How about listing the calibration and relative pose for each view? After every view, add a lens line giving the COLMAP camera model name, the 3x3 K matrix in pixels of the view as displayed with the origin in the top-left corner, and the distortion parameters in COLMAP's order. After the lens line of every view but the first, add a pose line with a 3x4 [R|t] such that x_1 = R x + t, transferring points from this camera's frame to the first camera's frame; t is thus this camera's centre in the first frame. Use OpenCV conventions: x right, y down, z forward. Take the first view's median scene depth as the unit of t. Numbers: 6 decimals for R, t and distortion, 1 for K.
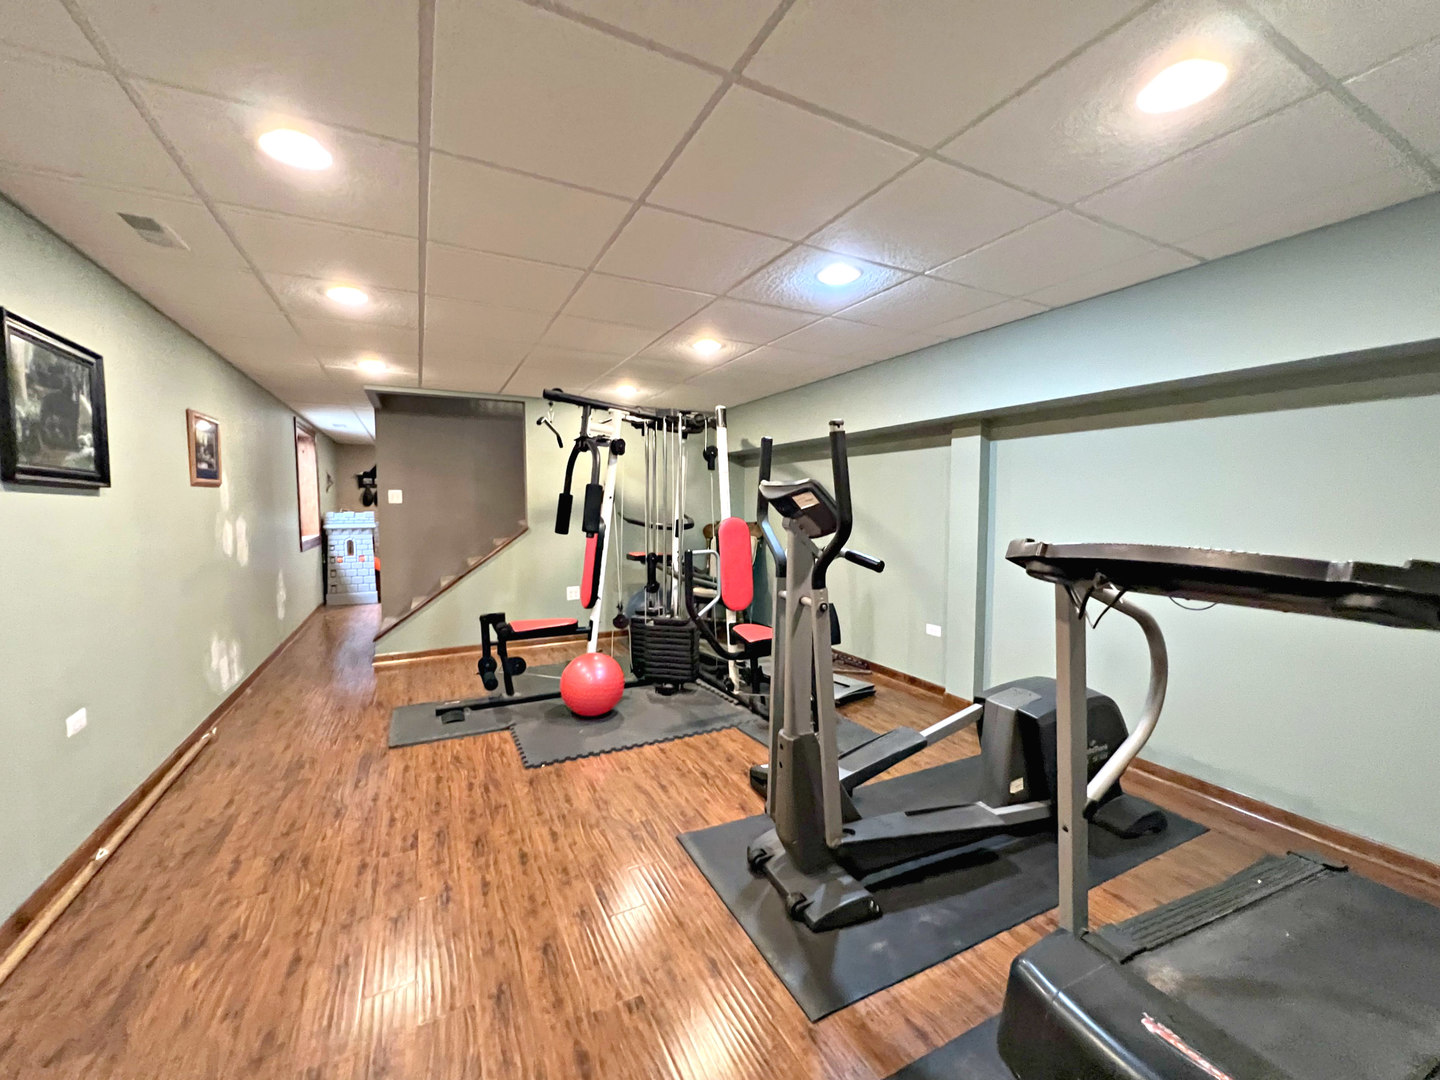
lens RADIAL K [[590.4, 0, 721.4], [0, 590.4, 546.8], [0, 0, 1]] dist [0.000369, 0.000208]
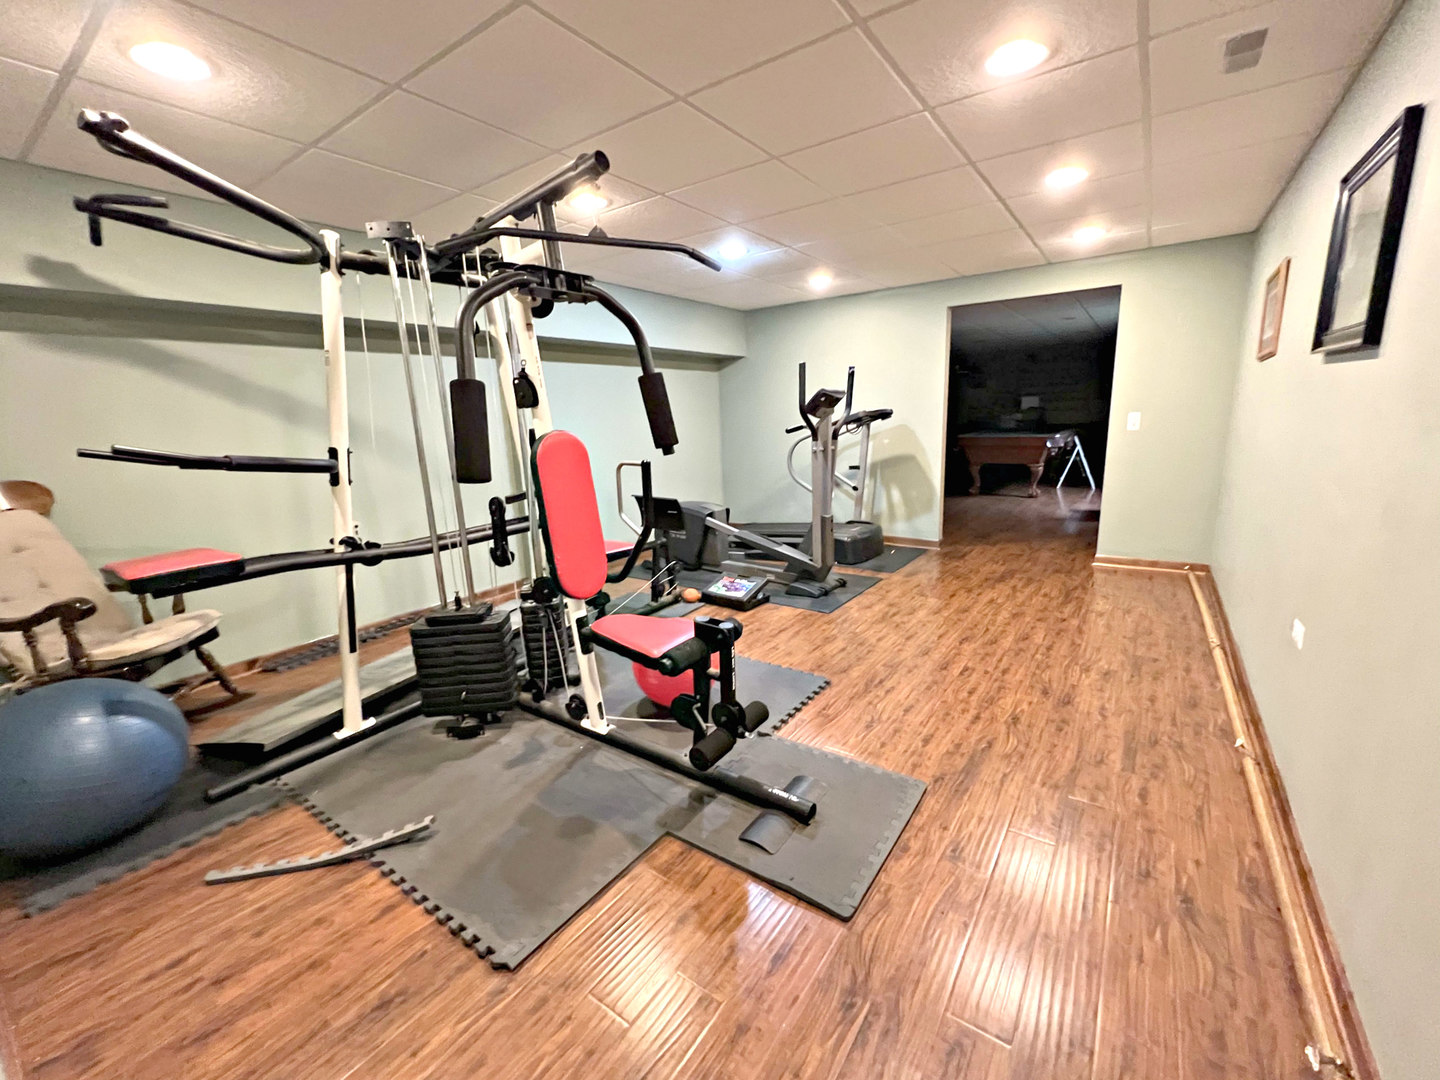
lens RADIAL K [[590.4, 0, 721.4], [0, 590.4, 546.8], [0, 0, 1]] dist [0.000369, 0.000208]
pose [[-0.463434, -0.179576, 0.867745, -1.229227], [0.097184, 0.963044, 0.251201, -0.108740], [-0.880786, 0.200746, -0.428856, 1.803770]]
